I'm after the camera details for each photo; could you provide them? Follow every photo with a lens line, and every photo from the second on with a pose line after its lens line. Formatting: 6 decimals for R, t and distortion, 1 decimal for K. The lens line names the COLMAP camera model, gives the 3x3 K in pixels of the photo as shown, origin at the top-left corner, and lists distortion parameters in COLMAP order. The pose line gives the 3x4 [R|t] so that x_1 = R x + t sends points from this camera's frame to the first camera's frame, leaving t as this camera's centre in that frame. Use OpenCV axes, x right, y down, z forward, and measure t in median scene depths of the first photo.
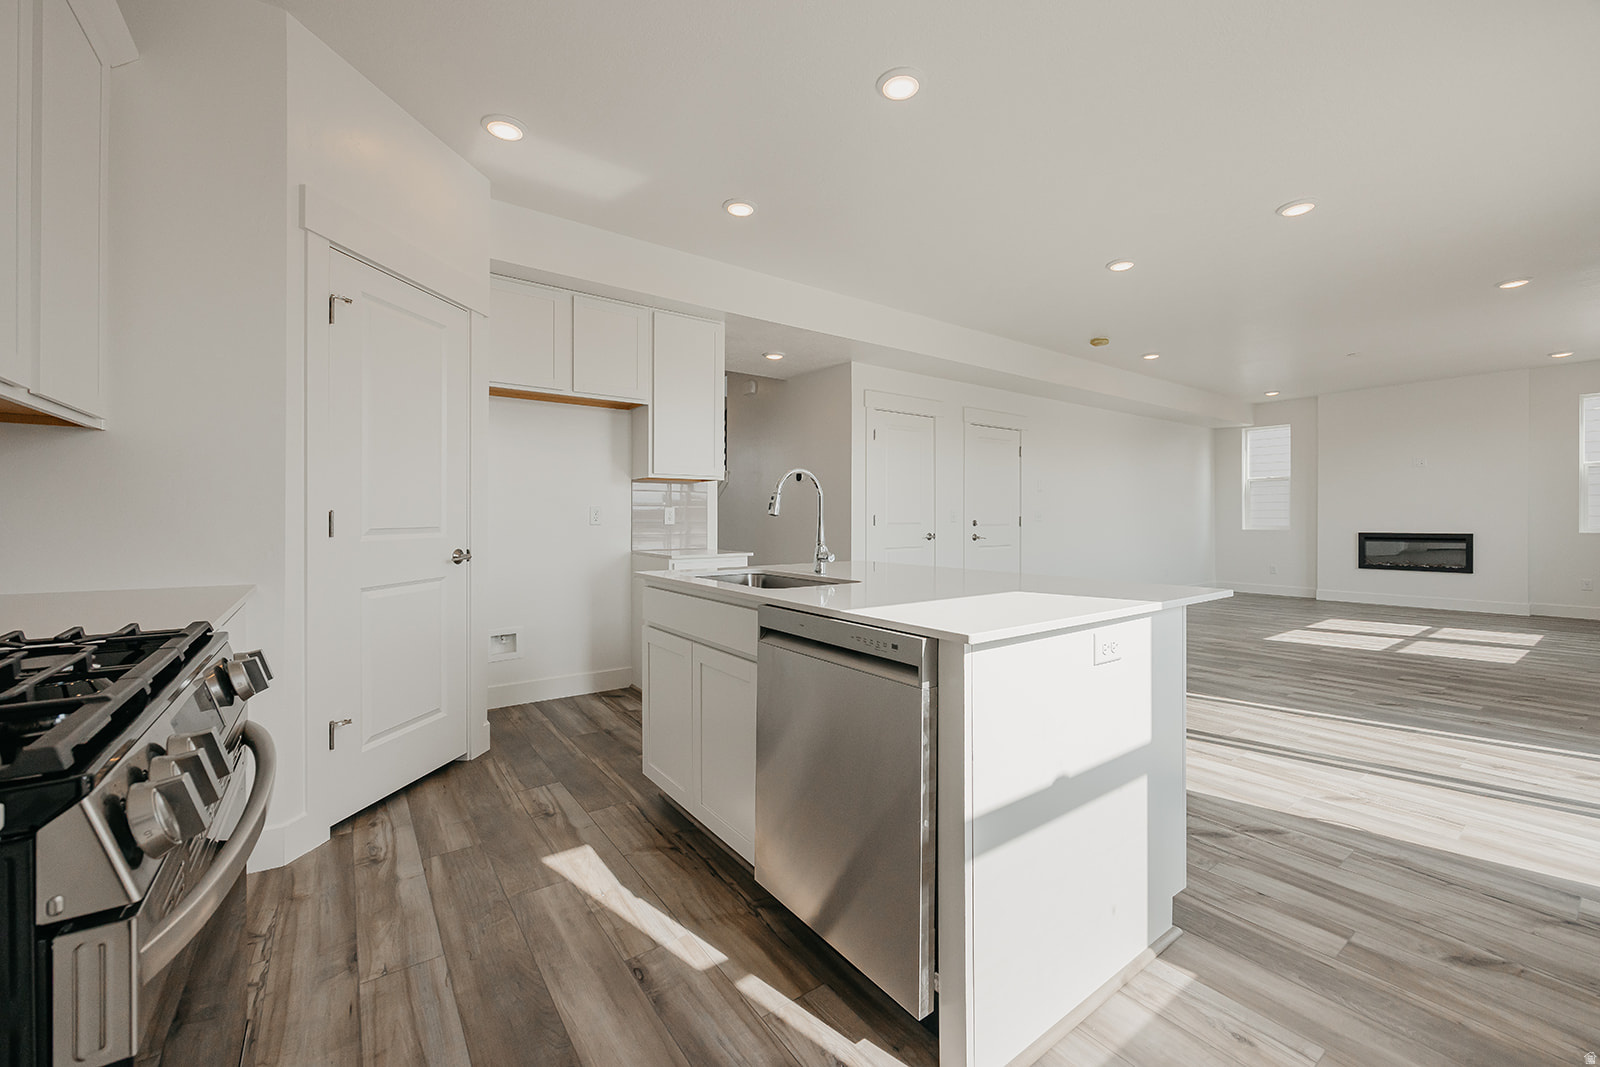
lens RADIAL K [[623.6, 0, 802.2], [0, 623.6, 532.0], [0, 0, 1]] dist [0.000531, -0.000300]
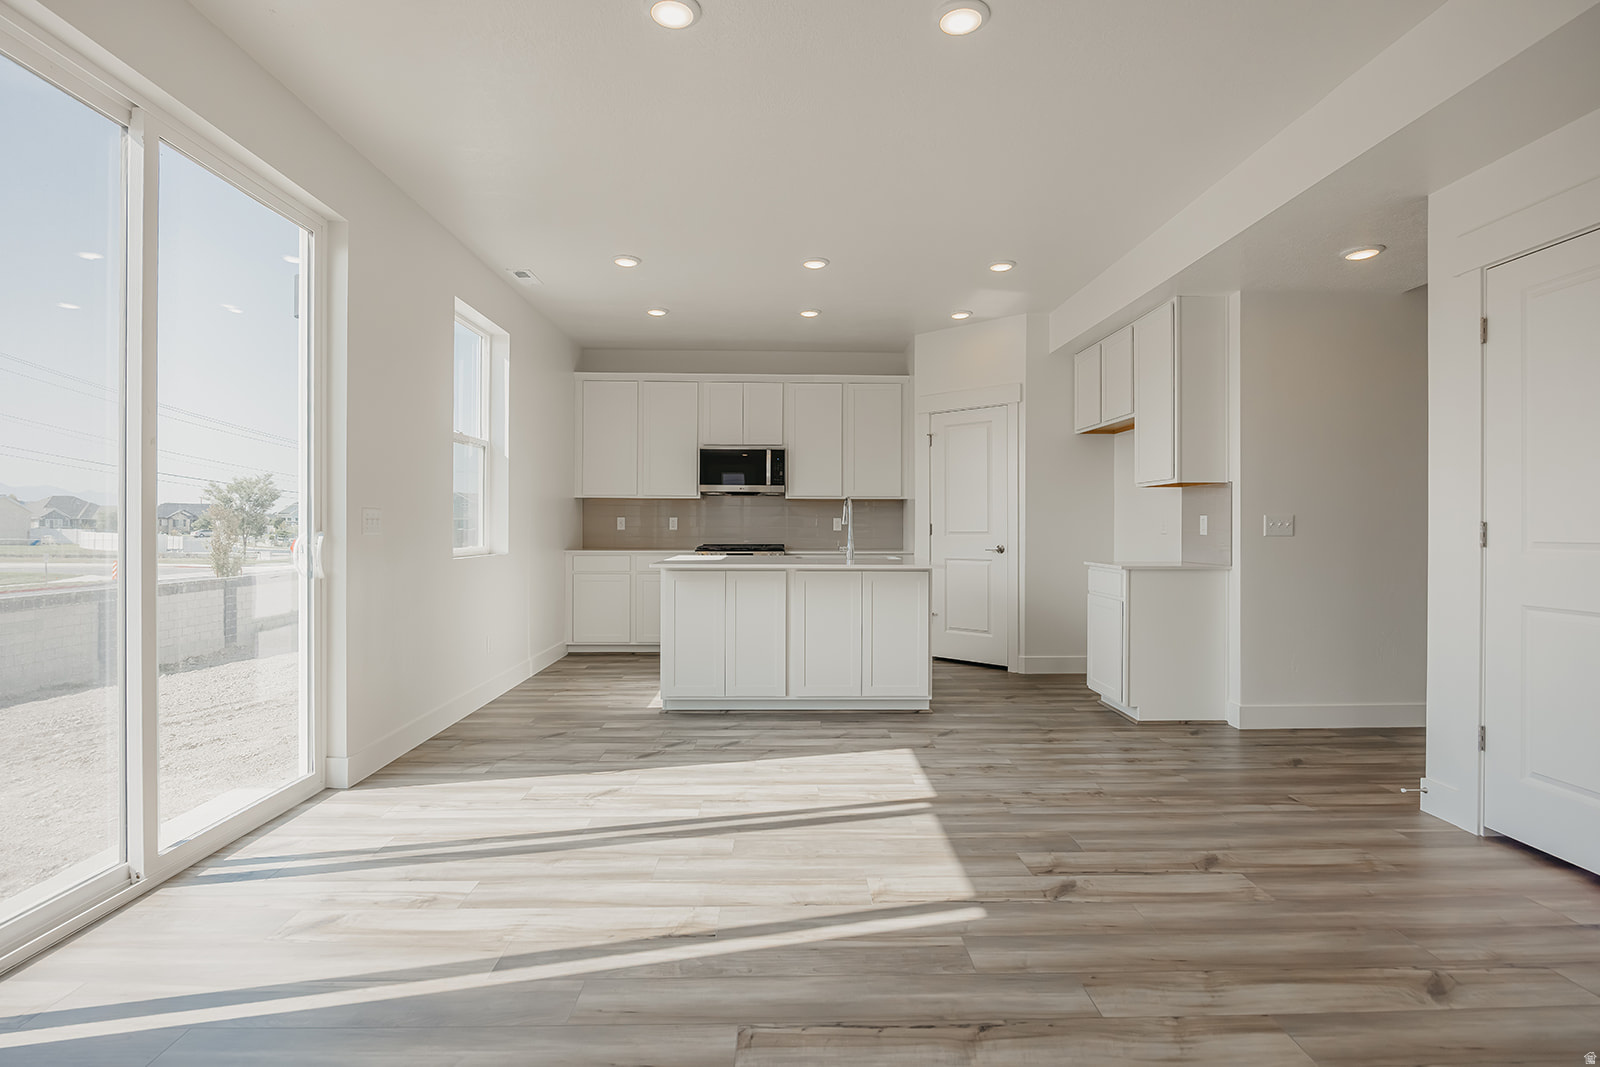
lens RADIAL K [[827.3, 0, 802.1], [0, 827.3, 526.5], [0, 0, 1]] dist [-0.000673, 0.000008]
pose [[-0.575407, -0.004044, -0.817857, 1.797877], [-0.019285, 0.999777, 0.008625, -0.042541], [0.817640, 0.020735, -0.575357, 2.040231]]
